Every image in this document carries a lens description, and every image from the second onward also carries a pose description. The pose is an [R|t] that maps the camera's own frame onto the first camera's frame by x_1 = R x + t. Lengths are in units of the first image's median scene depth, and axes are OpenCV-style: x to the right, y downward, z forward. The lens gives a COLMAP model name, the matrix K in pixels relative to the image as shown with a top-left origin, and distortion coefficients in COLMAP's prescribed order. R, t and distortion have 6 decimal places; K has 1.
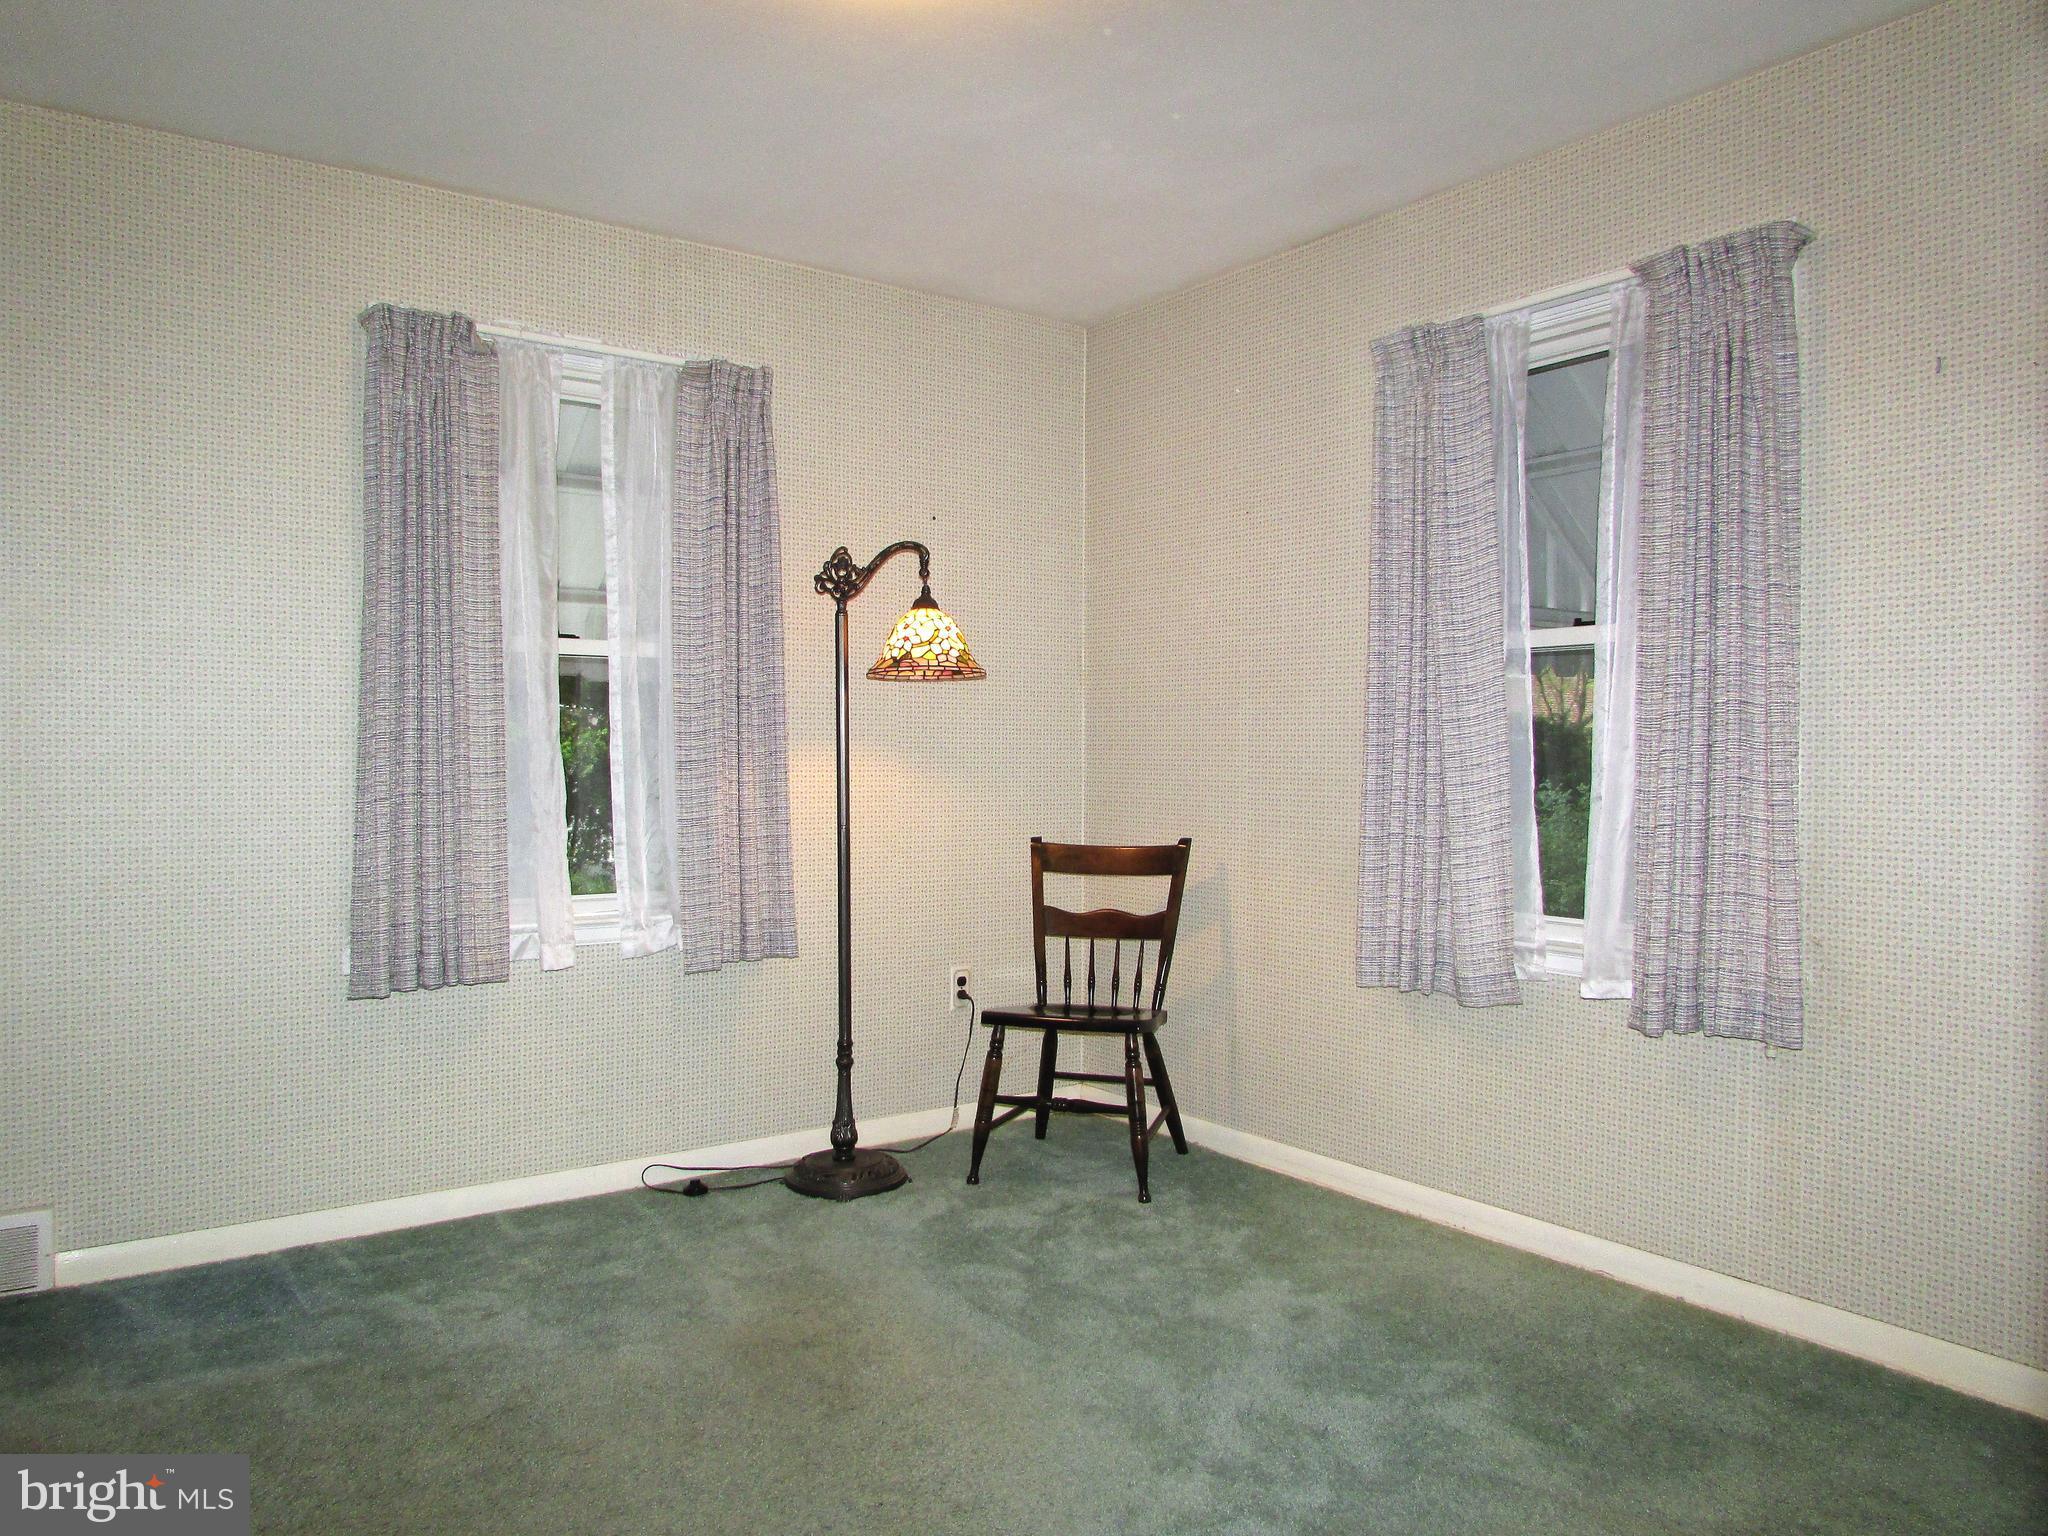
lens RADIAL K [[1465.2, 0, 1024.4], [0, 1465.2, 764.7], [0, 0, 1]] dist [-0.026723, -0.009190]
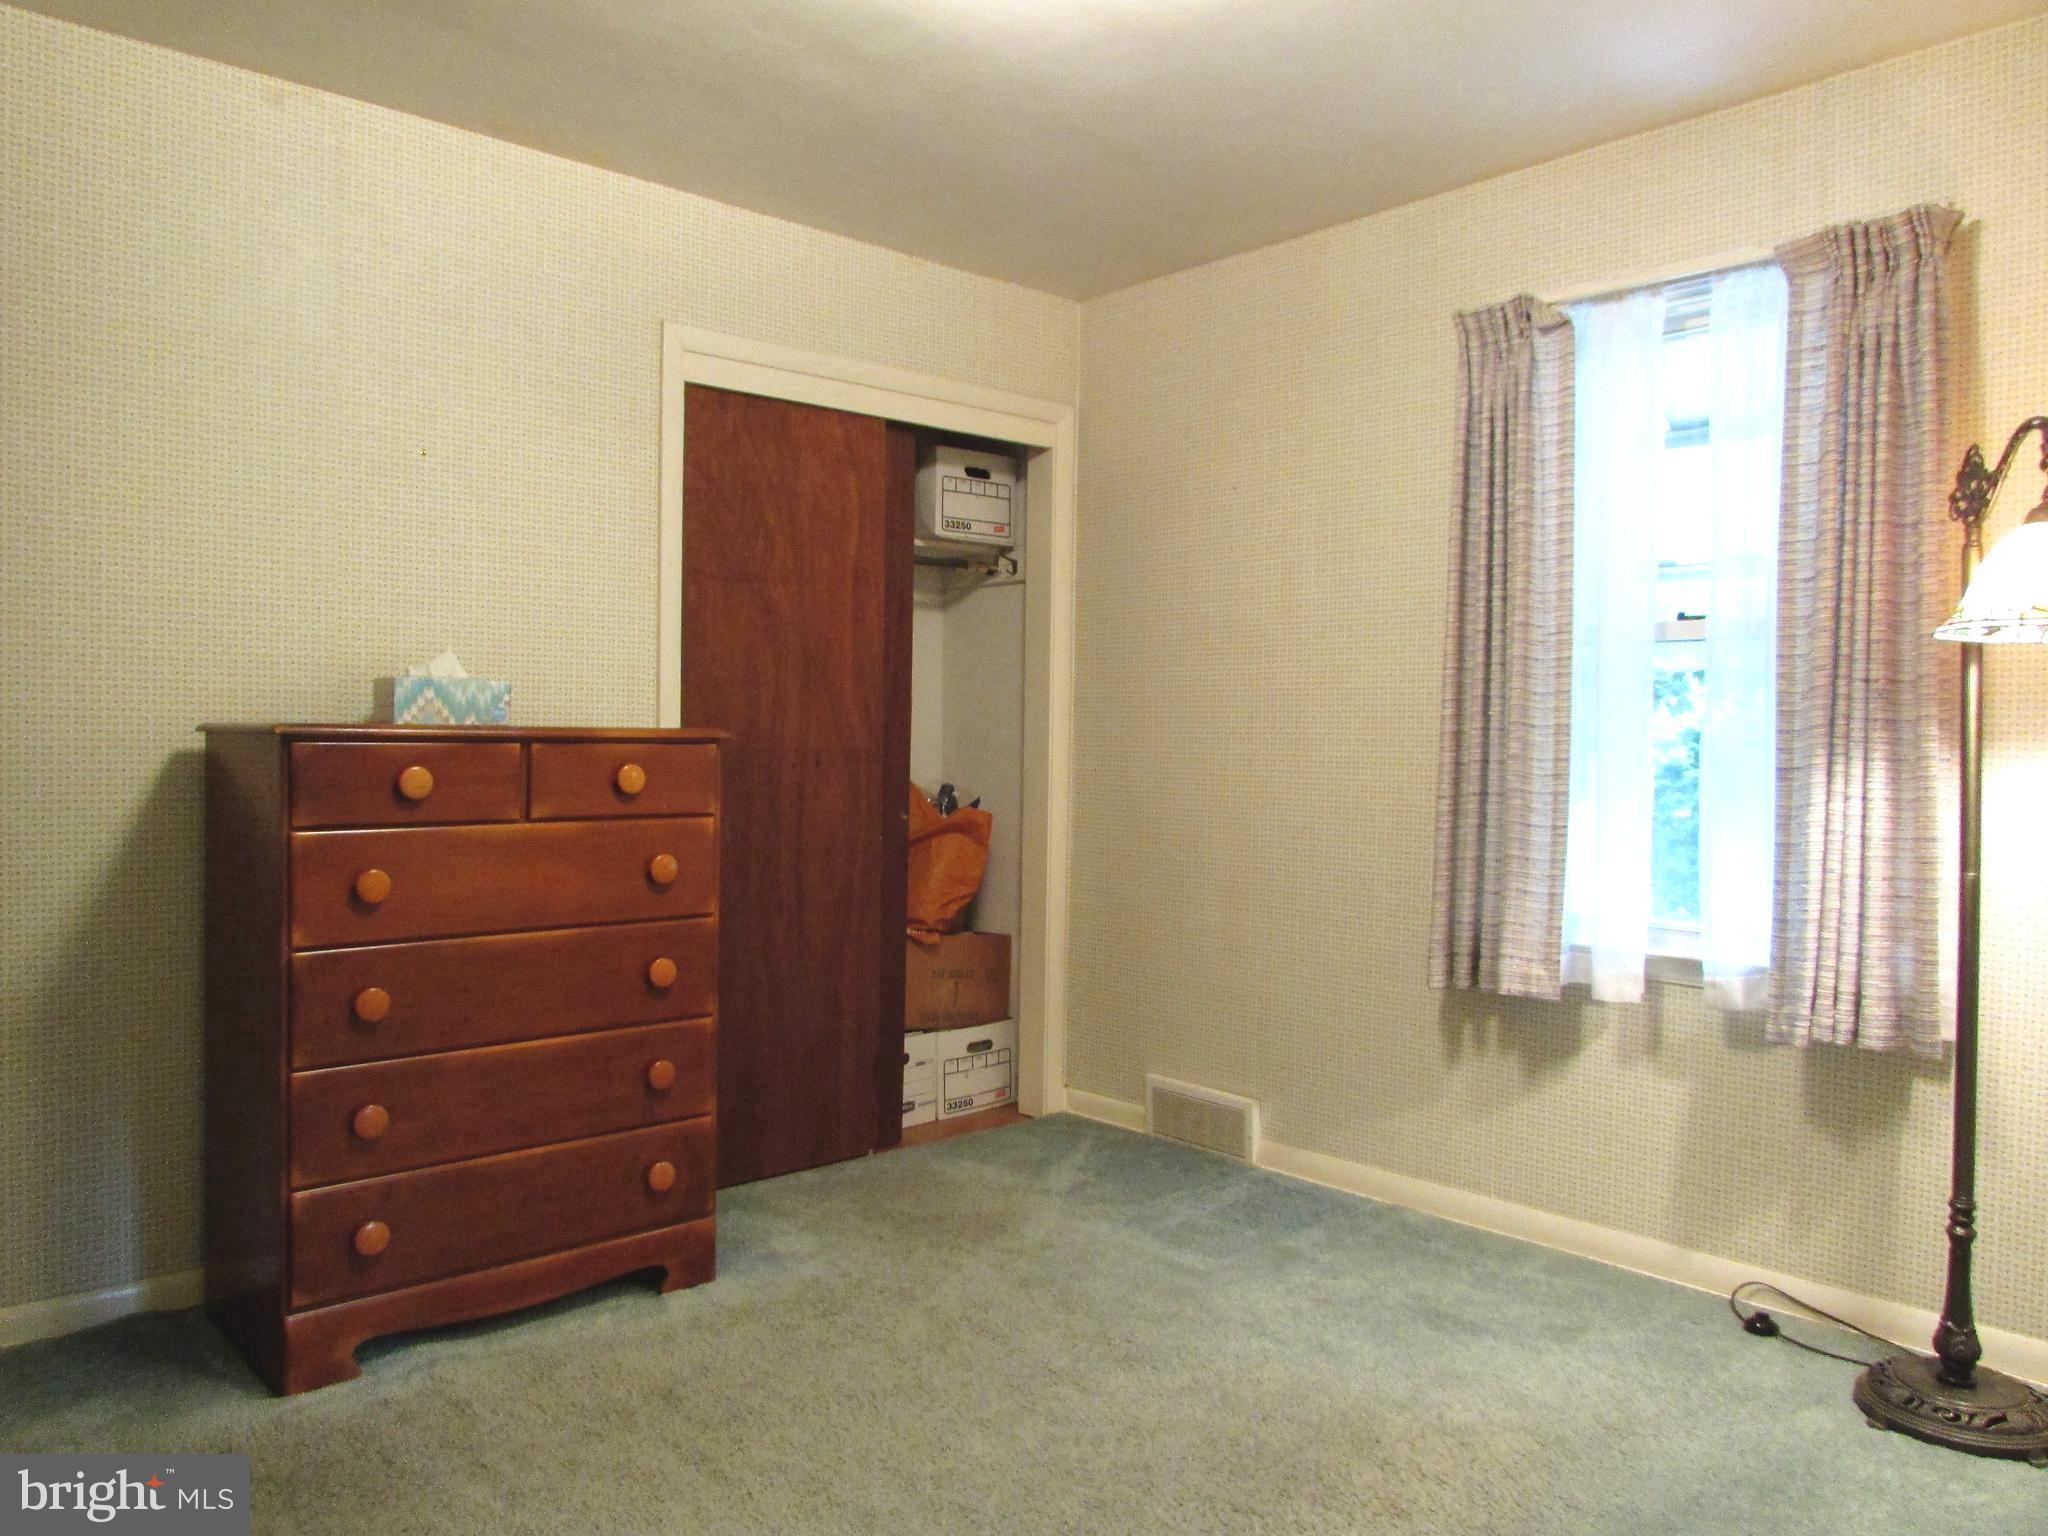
lens RADIAL K [[1465.2, 0, 1024.2], [0, 1465.2, 766.1], [0, 0, 1]] dist [-0.026723, -0.009190]
pose [[0.109669, 0.017644, -0.993812, 0.516850], [-0.016725, 0.999734, 0.015904, -0.008856], [0.993827, 0.014877, 0.109935, 0.556165]]
